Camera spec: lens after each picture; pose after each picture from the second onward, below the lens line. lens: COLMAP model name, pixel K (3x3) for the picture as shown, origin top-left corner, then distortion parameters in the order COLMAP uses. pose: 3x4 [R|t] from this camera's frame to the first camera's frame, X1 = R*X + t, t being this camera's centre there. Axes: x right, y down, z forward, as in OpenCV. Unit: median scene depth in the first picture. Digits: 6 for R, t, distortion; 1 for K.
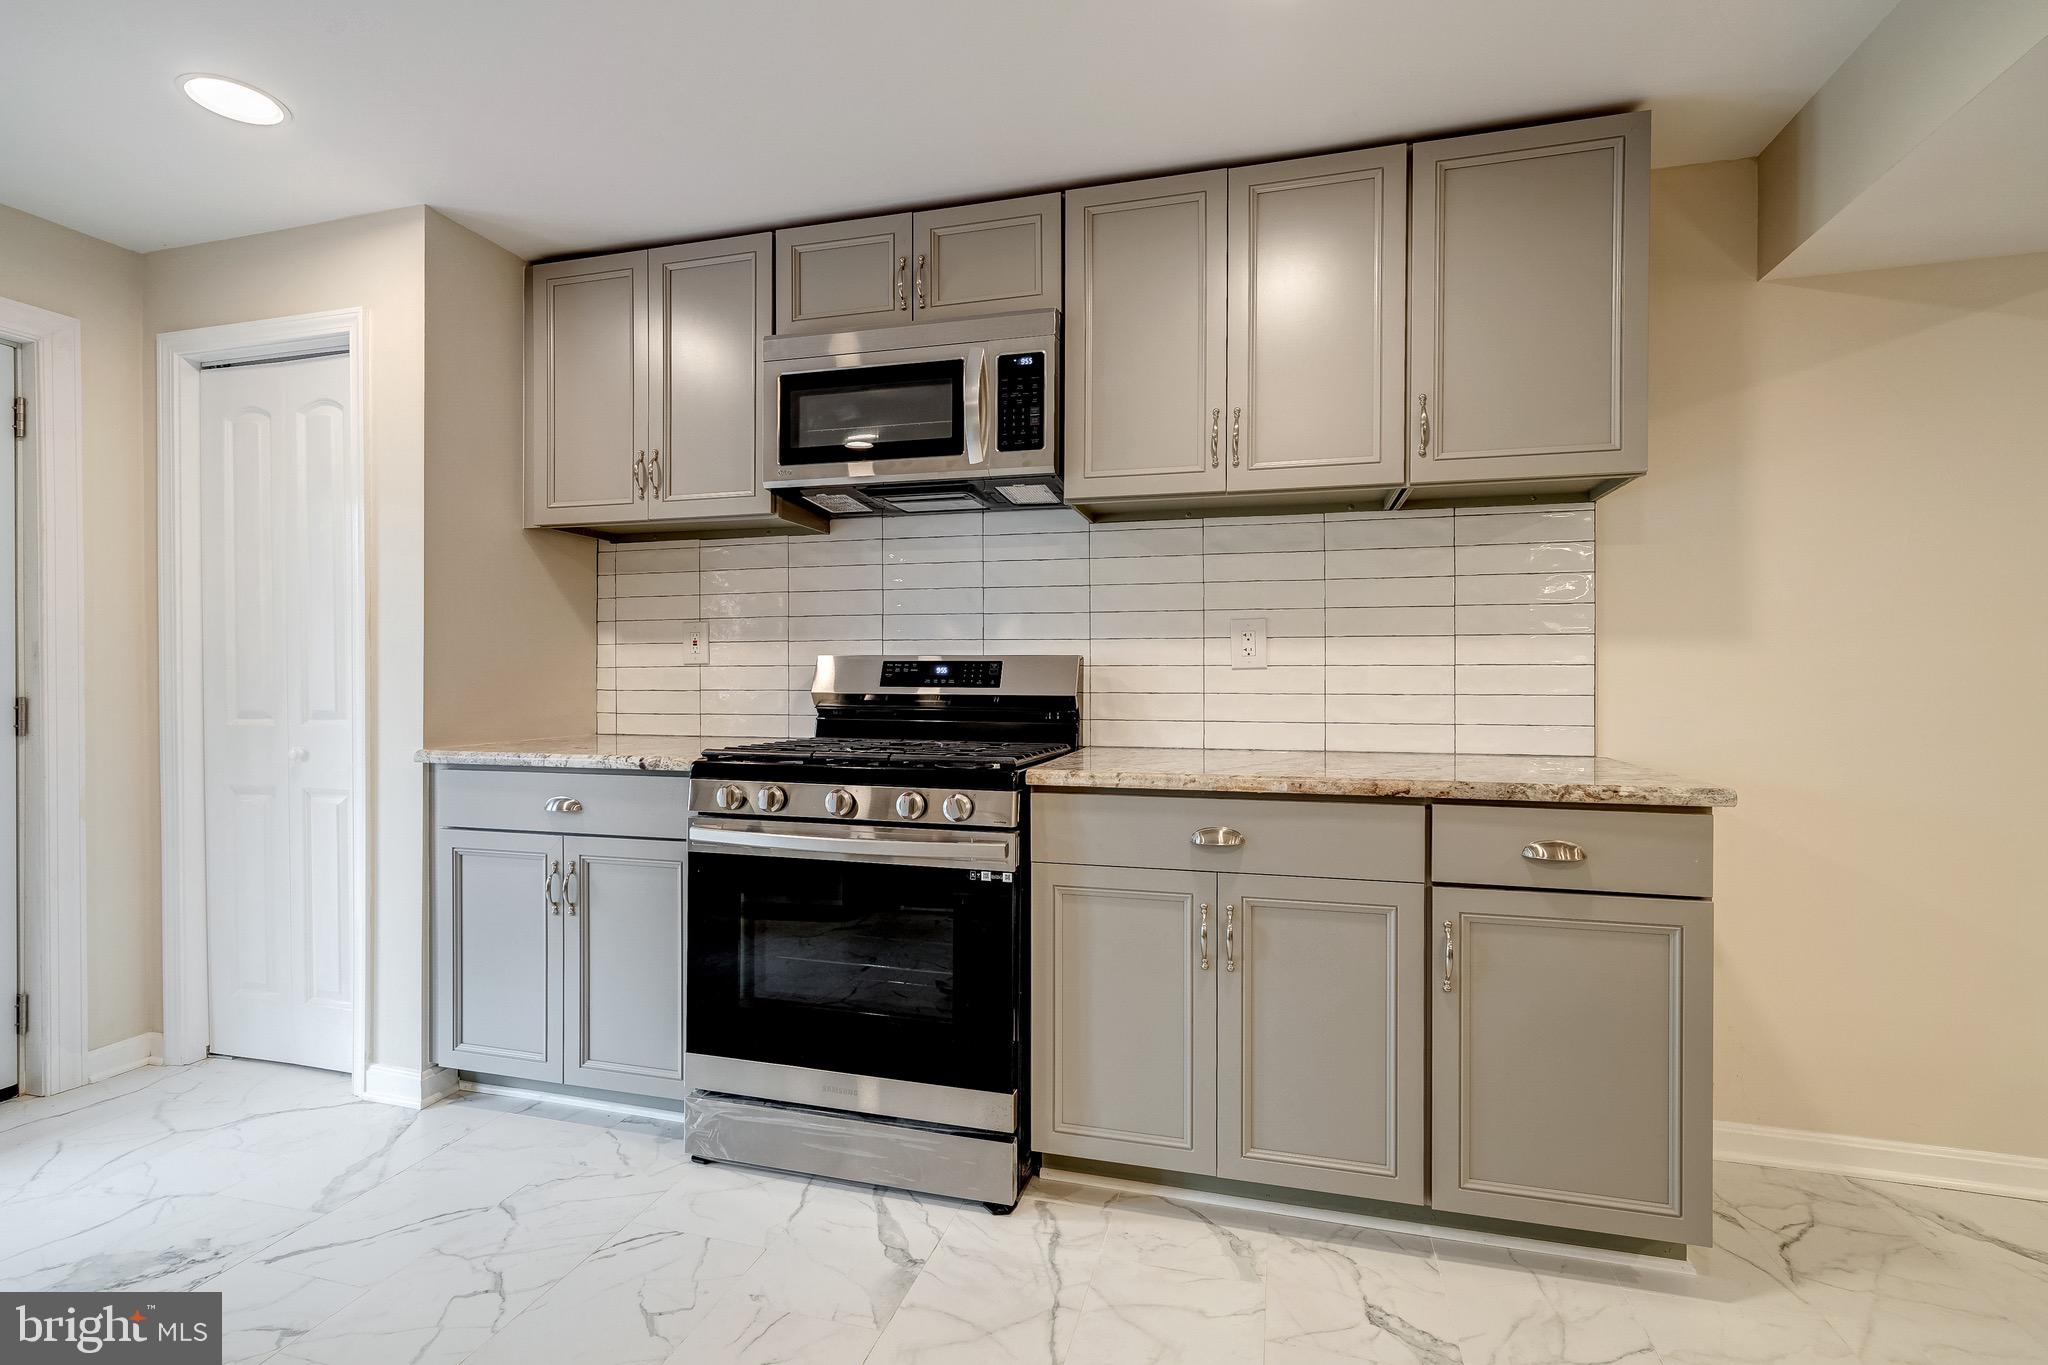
lens RADIAL K [[924.8, 0, 1033.3], [0, 924.8, 677.8], [0, 0, 1]] dist [0.004898, 0.000980]
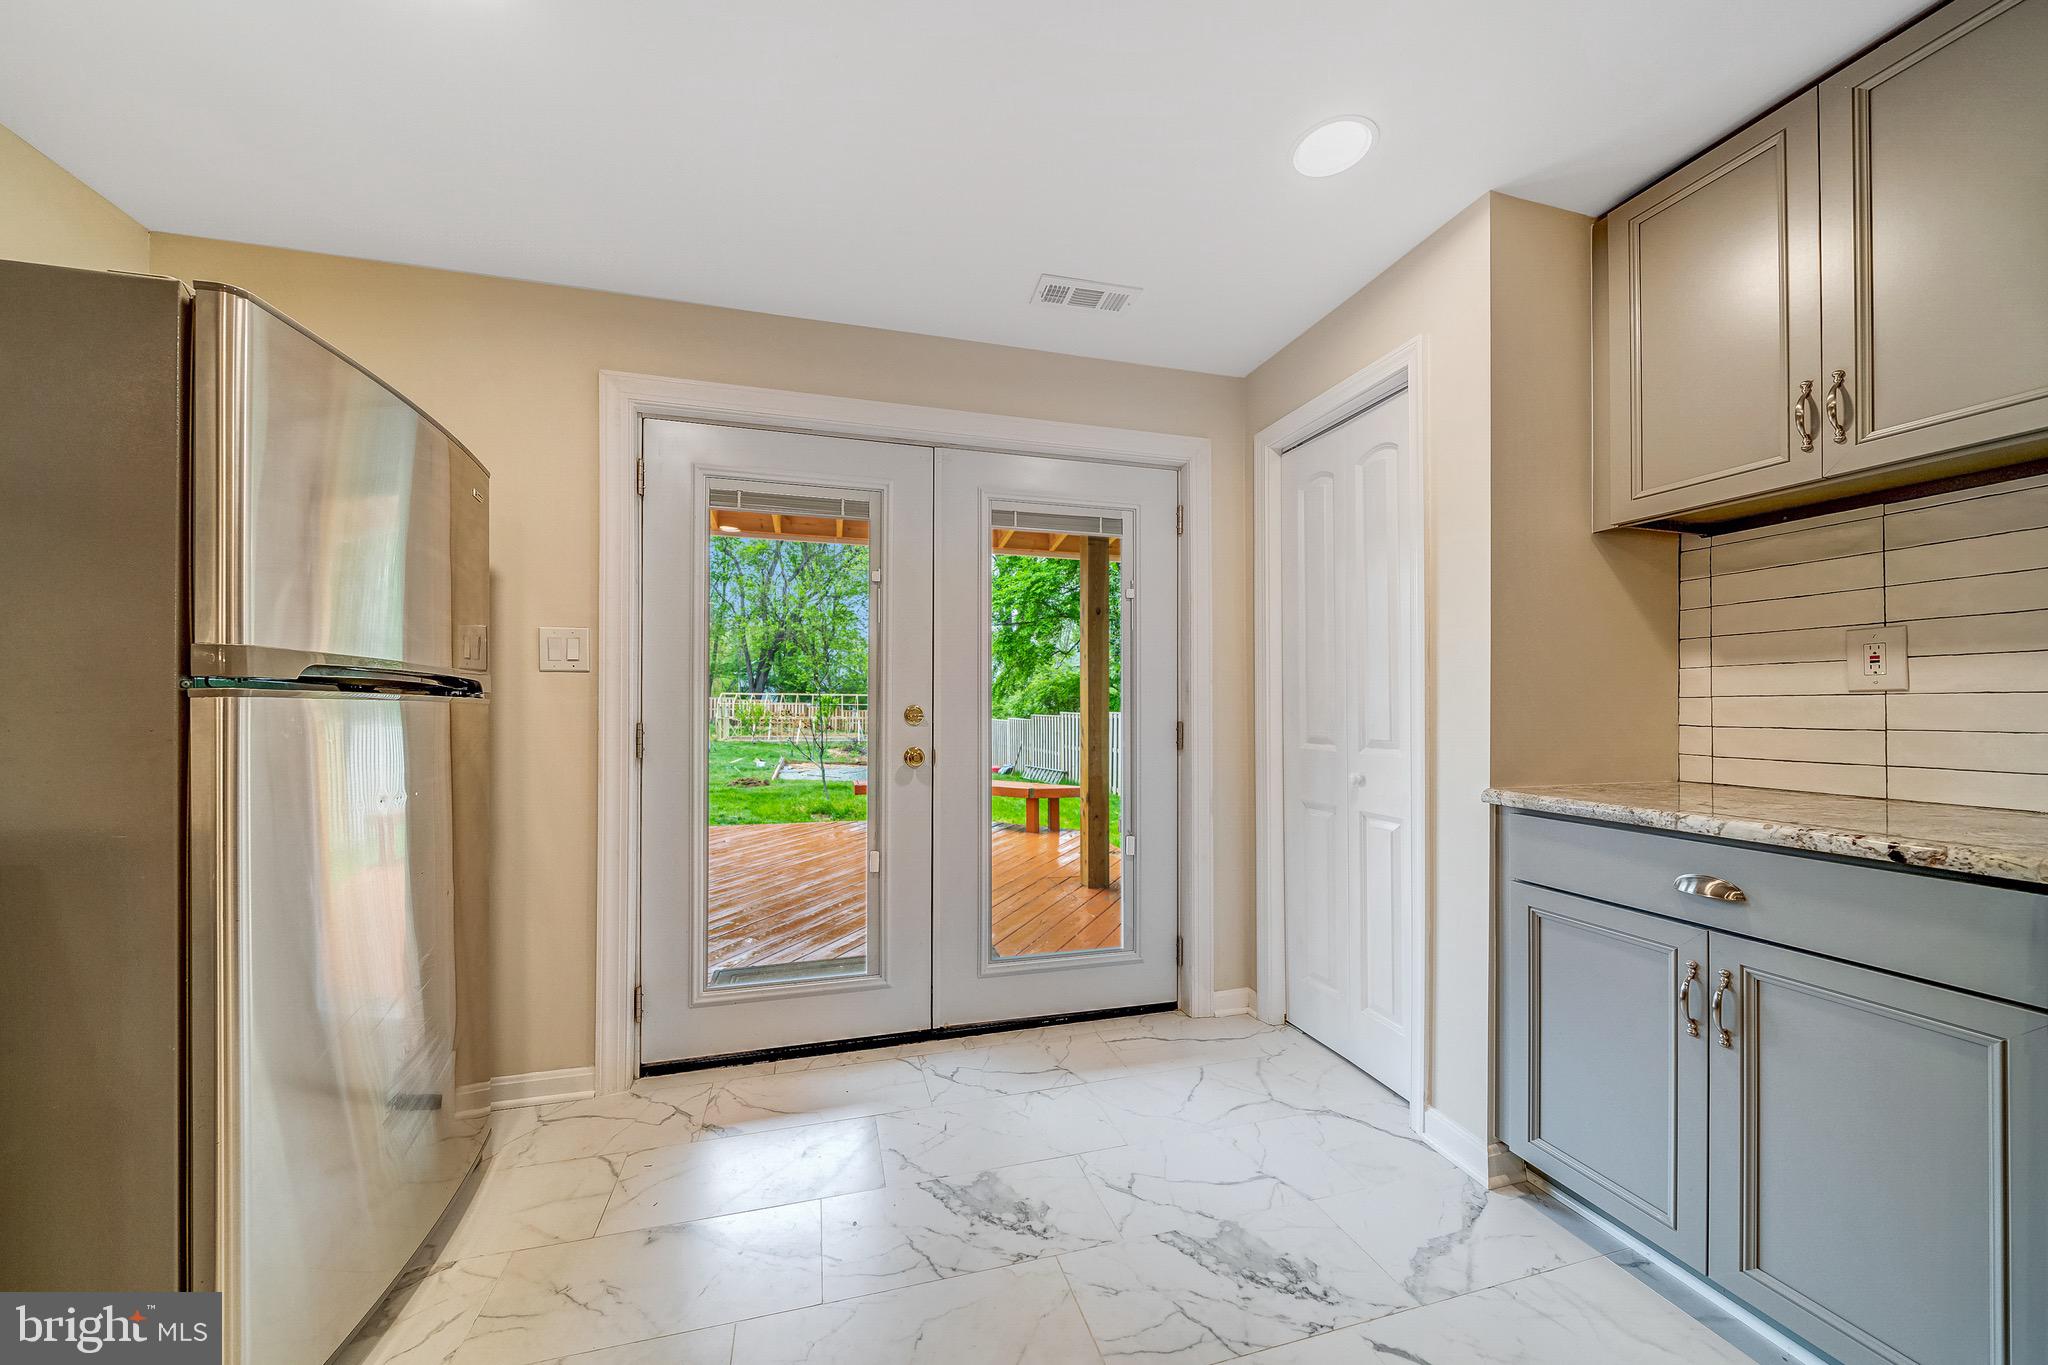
lens RADIAL K [[704.8, 0, 1021.2], [0, 704.8, 701.9], [0, 0, 1]] dist [-0.001146, -0.000035]
pose [[0.514369, -0.002931, -0.857564, -0.298943], [-0.005001, 0.999967, -0.006417, -0.000216], [0.857554, 0.007589, 0.514338, 0.250633]]
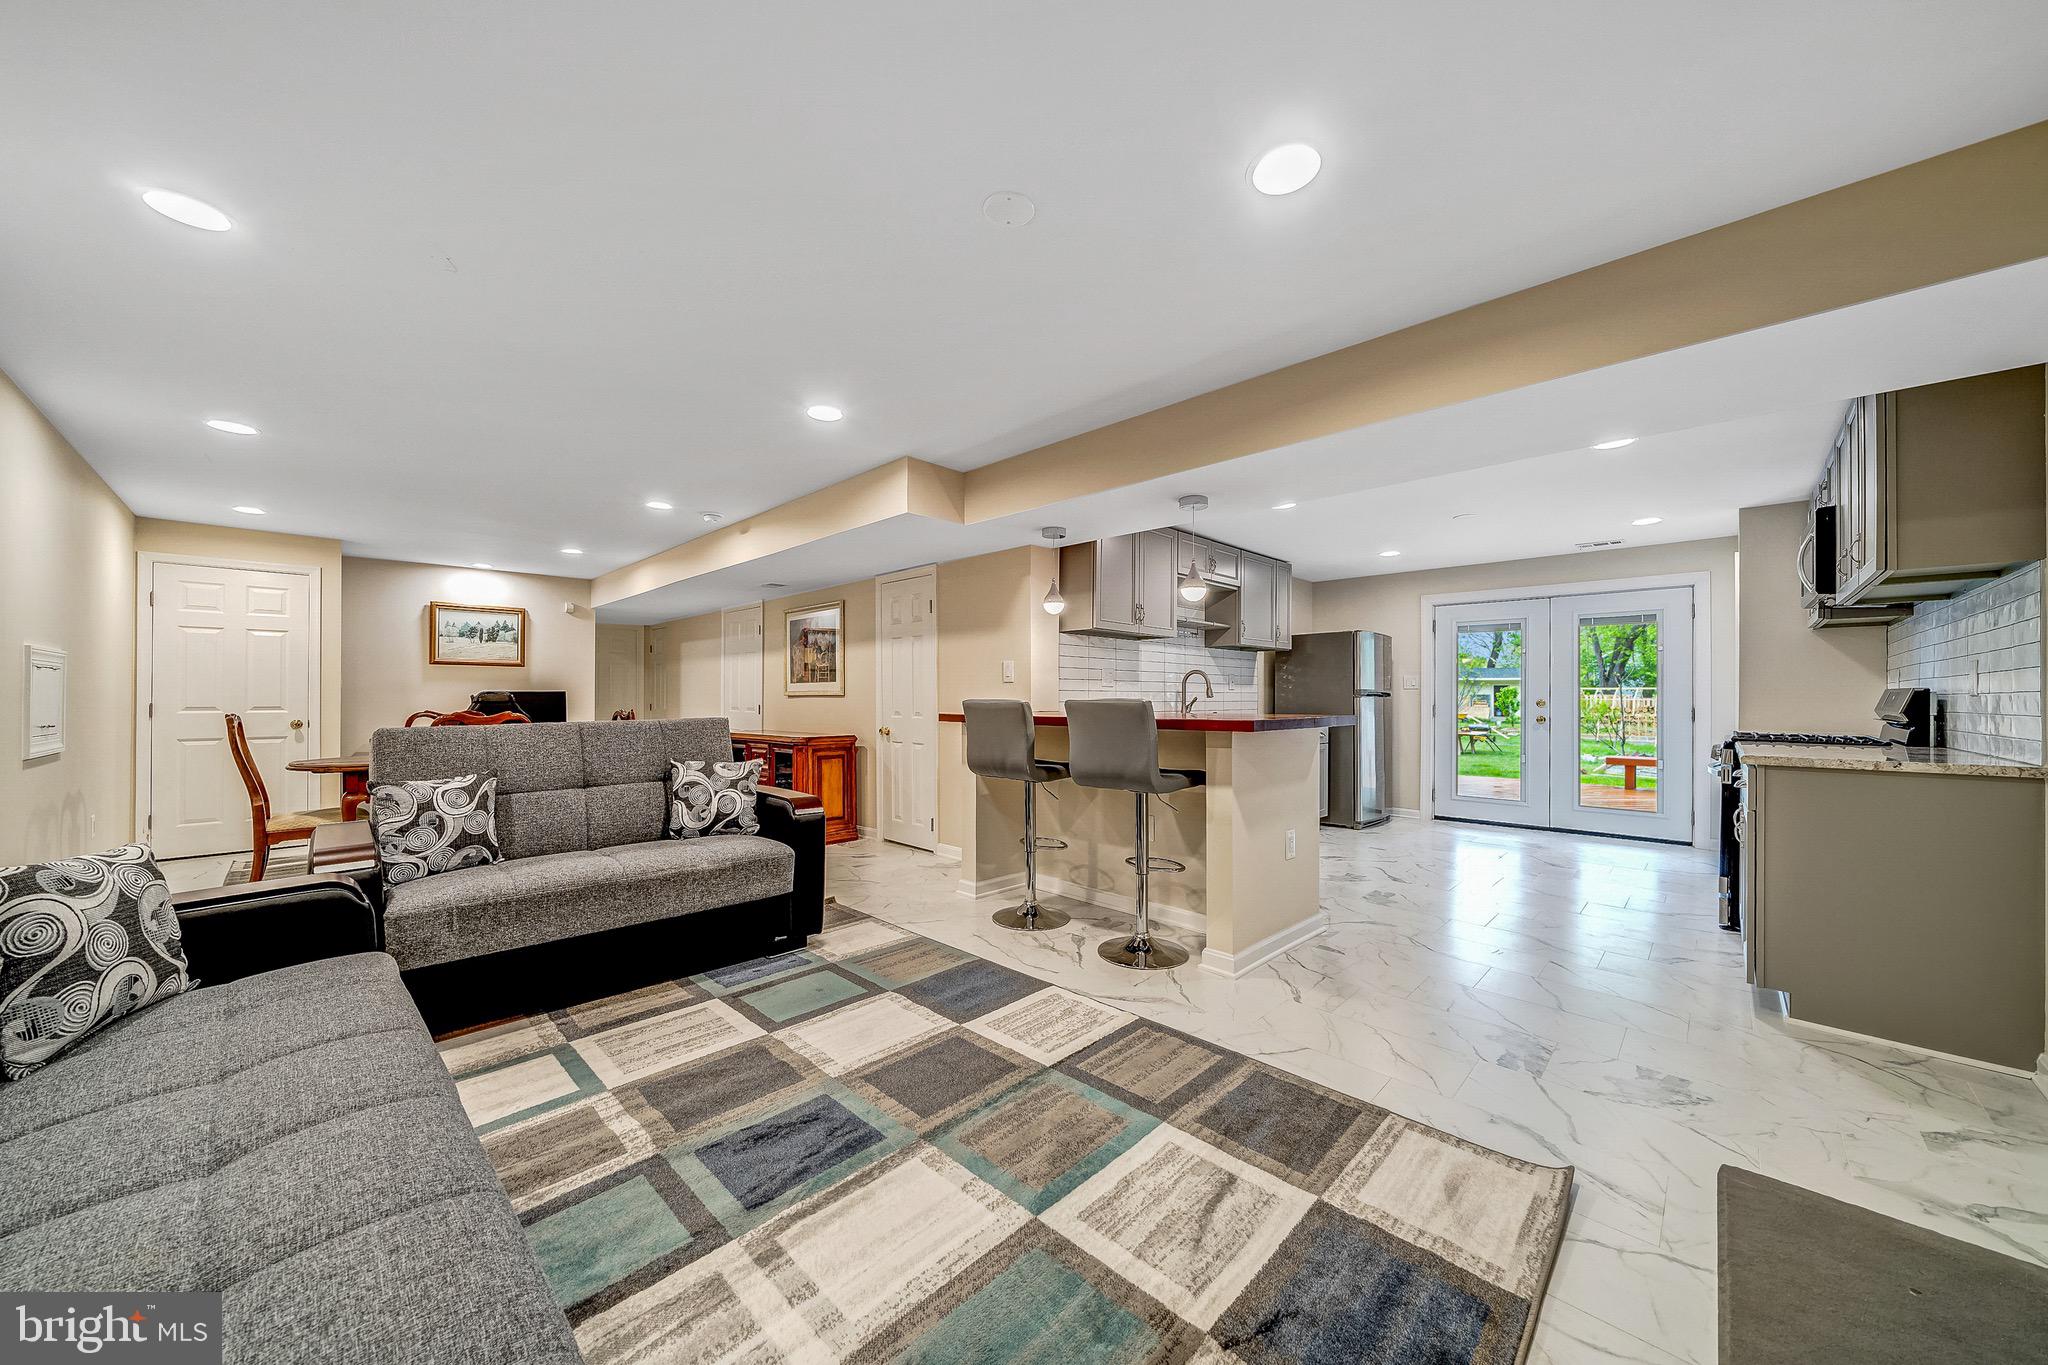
lens RADIAL K [[706.0, 0, 1042.9], [0, 706.0, 693.7], [0, 0, 1]] dist [-0.012505, -0.000055]
pose [[-0.495460, -0.006762, -0.868604, 1.816977], [-0.005066, 0.999975, -0.004896, -0.001141], [0.868616, 0.001974, -0.495482, 0.328906]]
